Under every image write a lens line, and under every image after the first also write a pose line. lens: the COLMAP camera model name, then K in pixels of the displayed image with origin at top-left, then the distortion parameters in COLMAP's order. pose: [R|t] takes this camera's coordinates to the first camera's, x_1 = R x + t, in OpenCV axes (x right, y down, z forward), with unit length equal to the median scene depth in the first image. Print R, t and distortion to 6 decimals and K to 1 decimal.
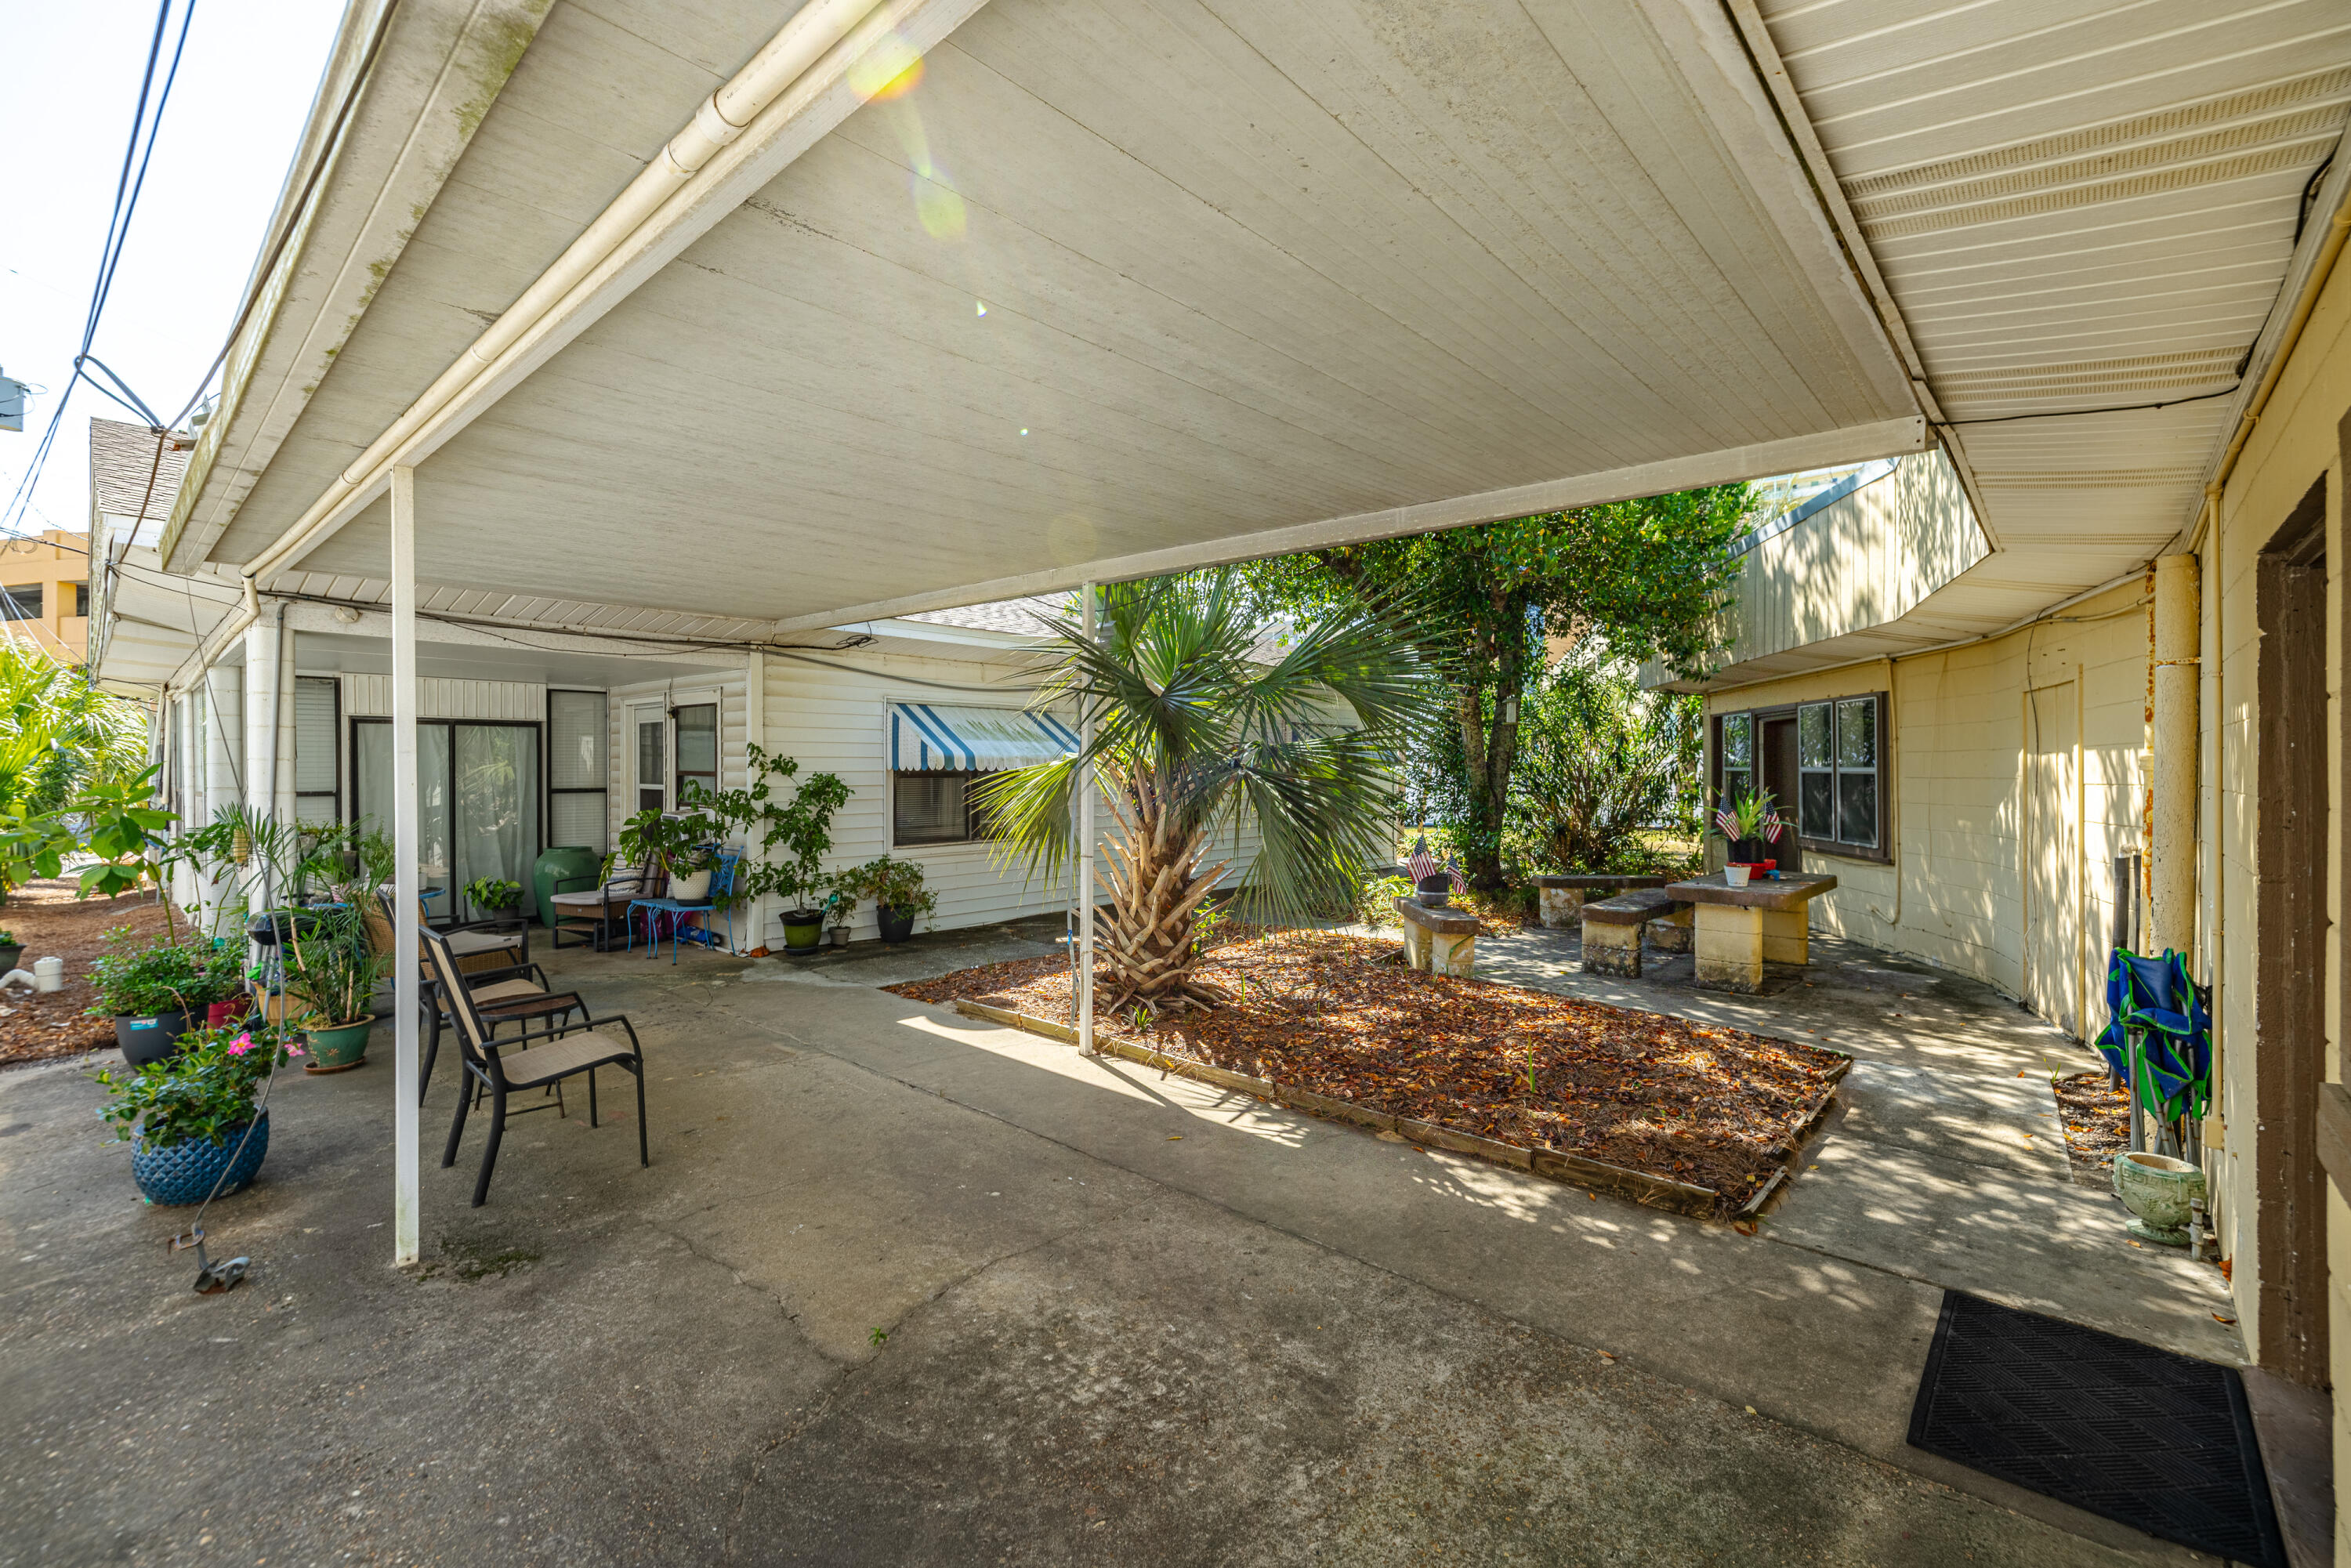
lens RADIAL K [[996.3, 0, 1166.9], [0, 996.3, 767.9], [0, 0, 1]] dist [0.003246, 0.000482]
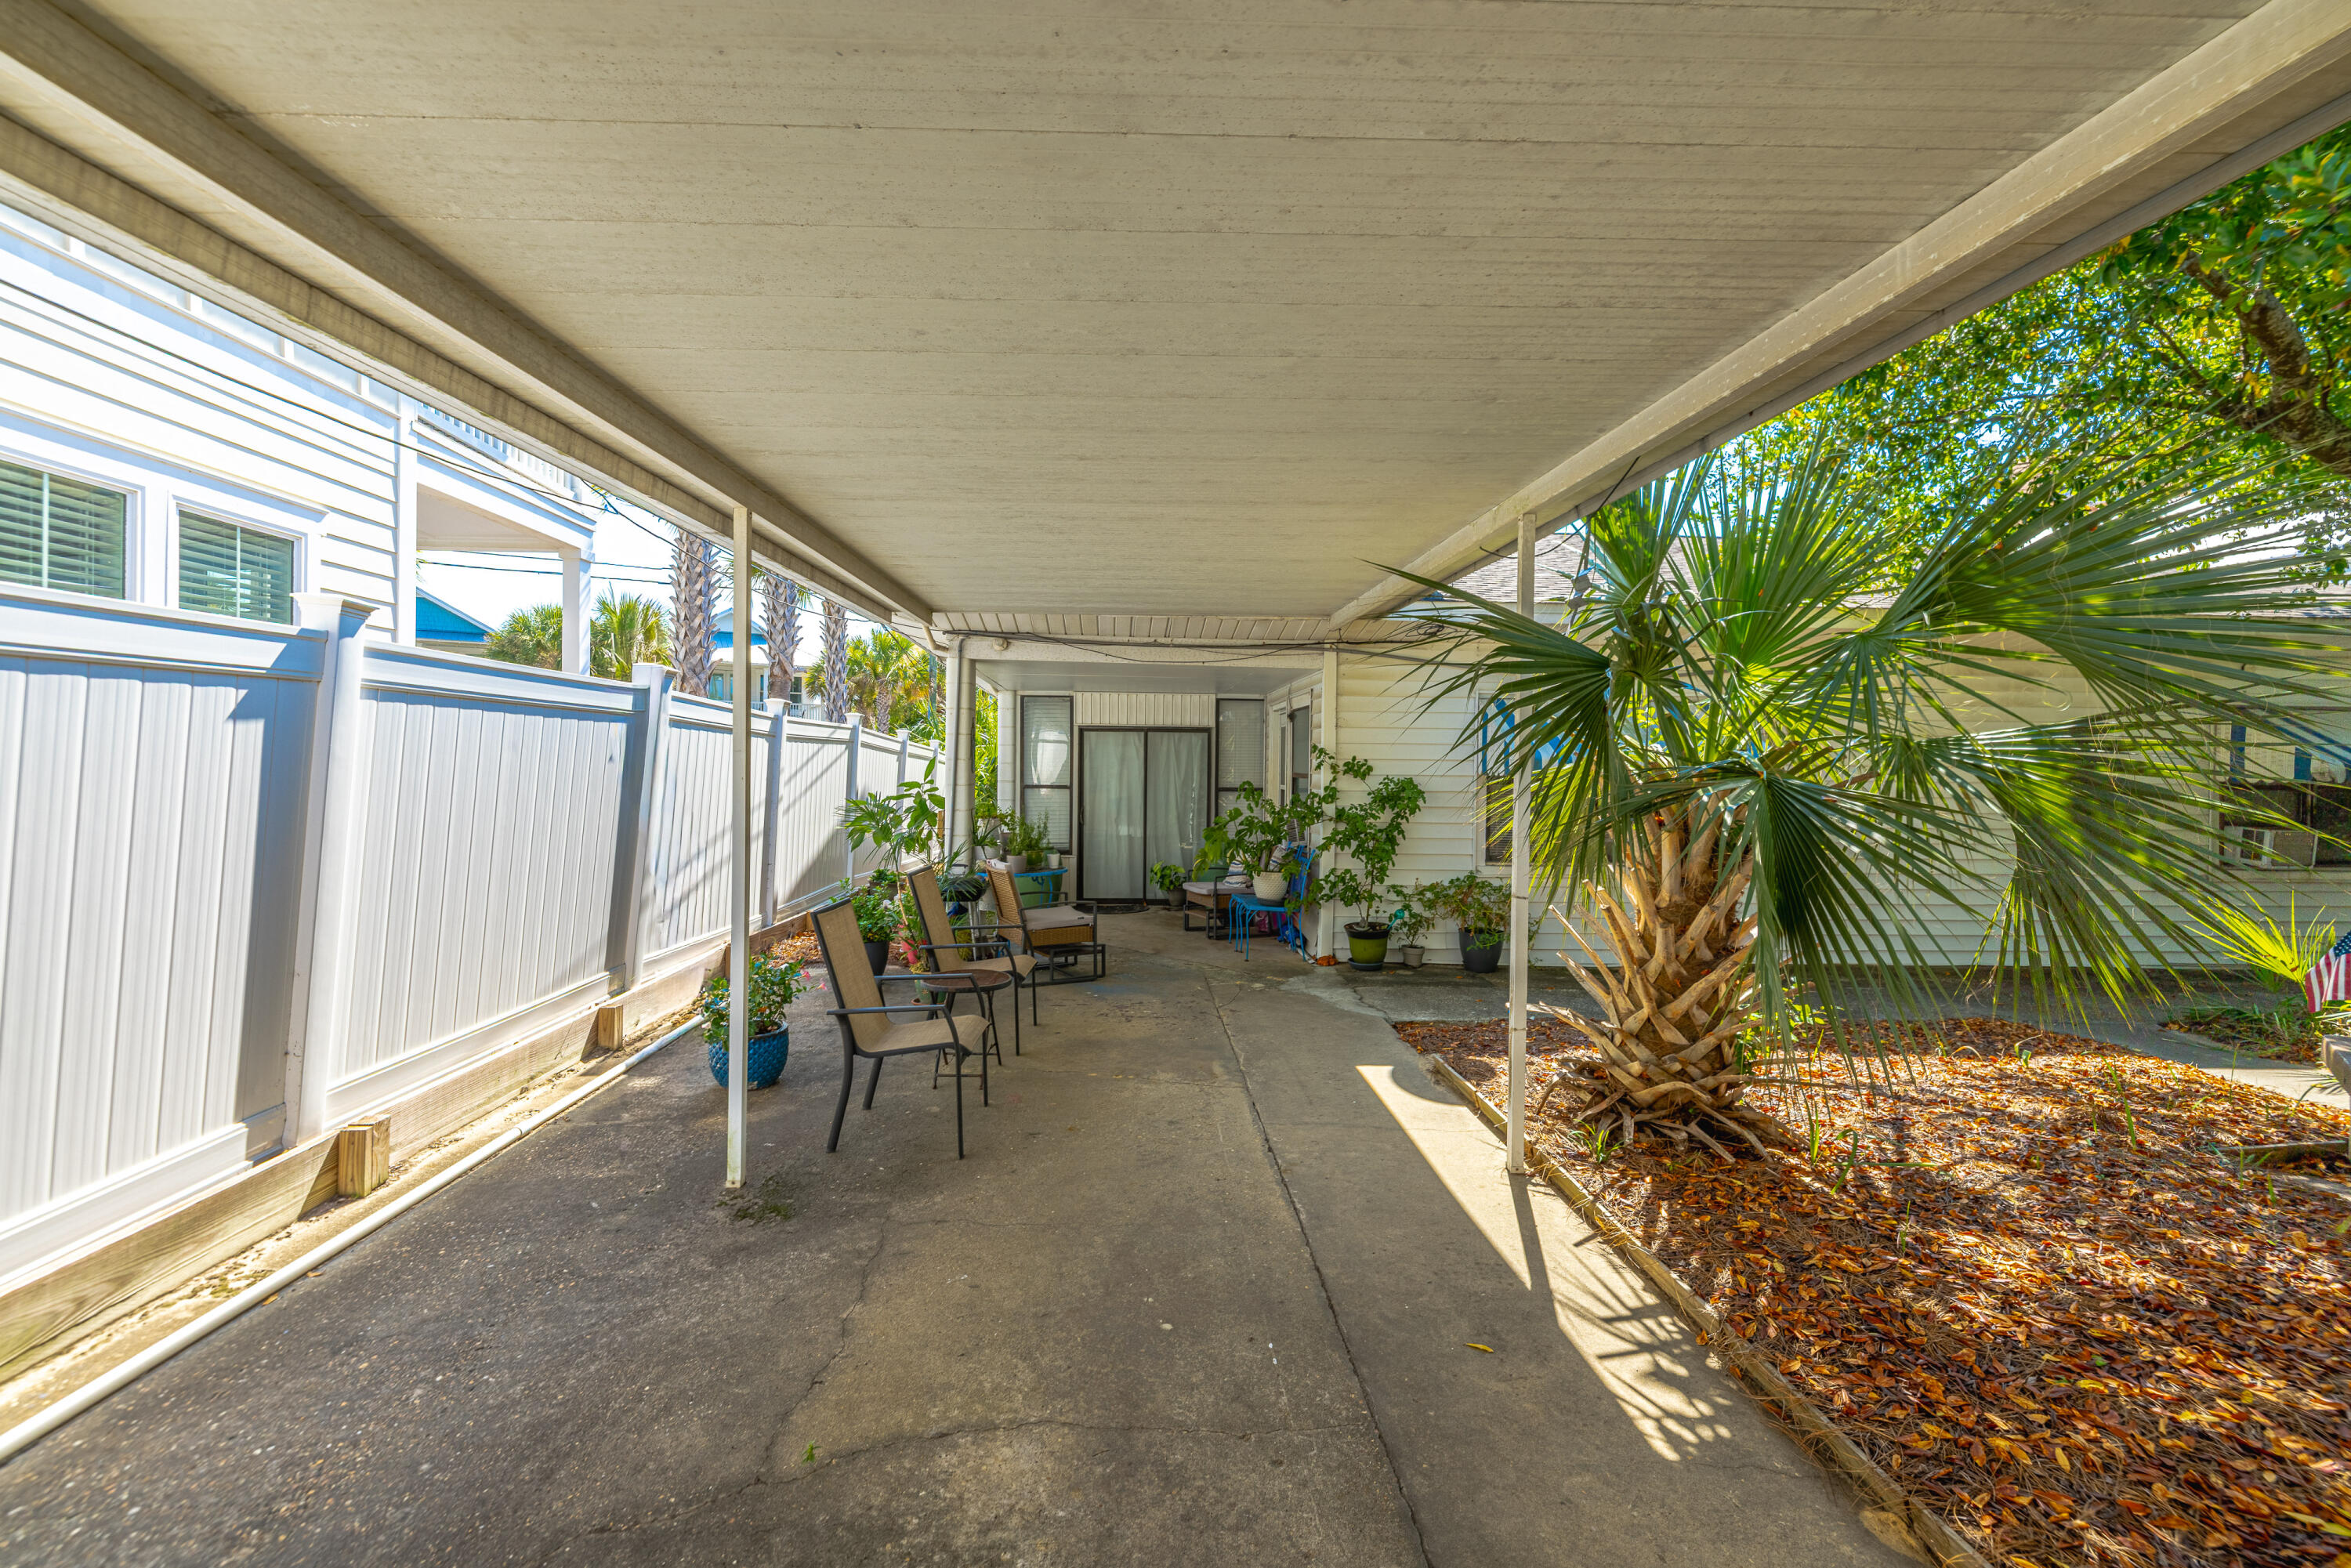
lens RADIAL K [[996.3, 0, 1166.9], [0, 996.3, 767.9], [0, 0, 1]] dist [0.003246, 0.000482]
pose [[0.706840, 0.009270, -0.707313, 0.232507], [-0.012491, 0.999922, 0.000622, -0.001370], [0.707263, 0.008395, 0.706900, 0.289673]]
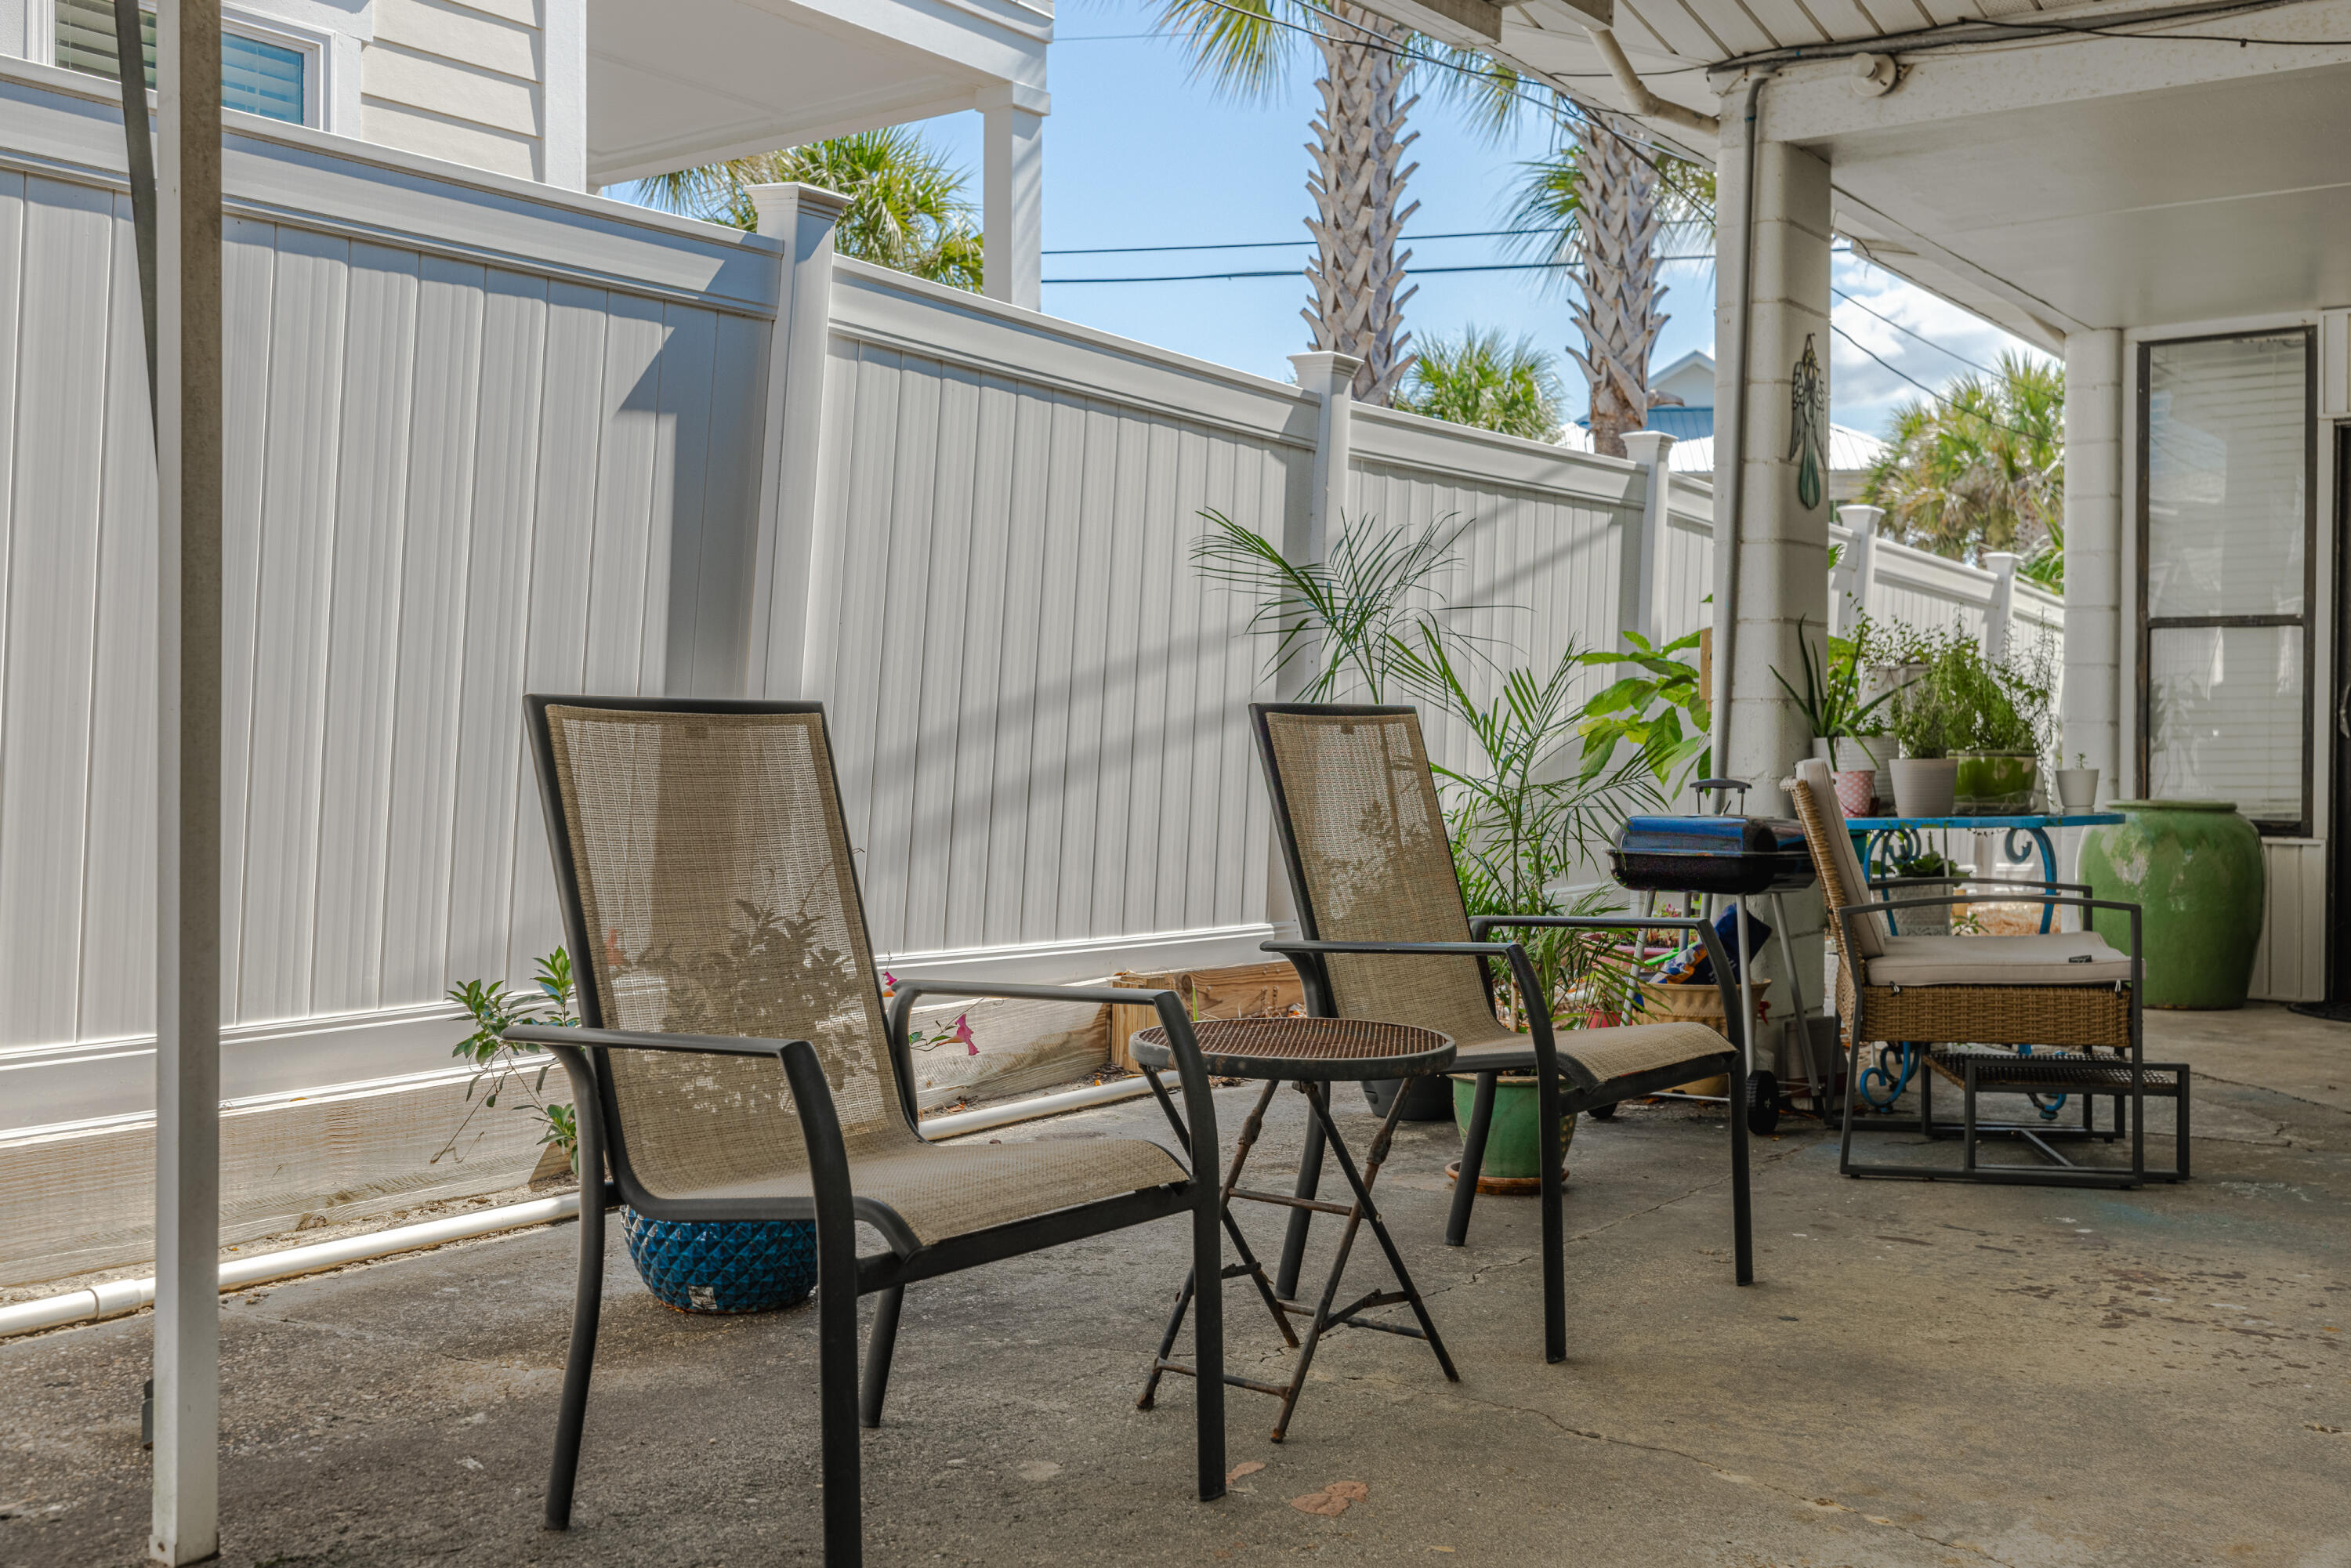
lens RADIAL K [[2363.6, 0, 1175.8], [0, 2363.6, 738.3], [0, 0, 1]] dist [0.013653, 0.018553]
pose [[0.124470, 0.003885, -0.992216, 0.057817], [-0.005170, 0.999981, 0.003267, 0.109476], [0.992210, 0.004723, 0.124488, 0.676643]]
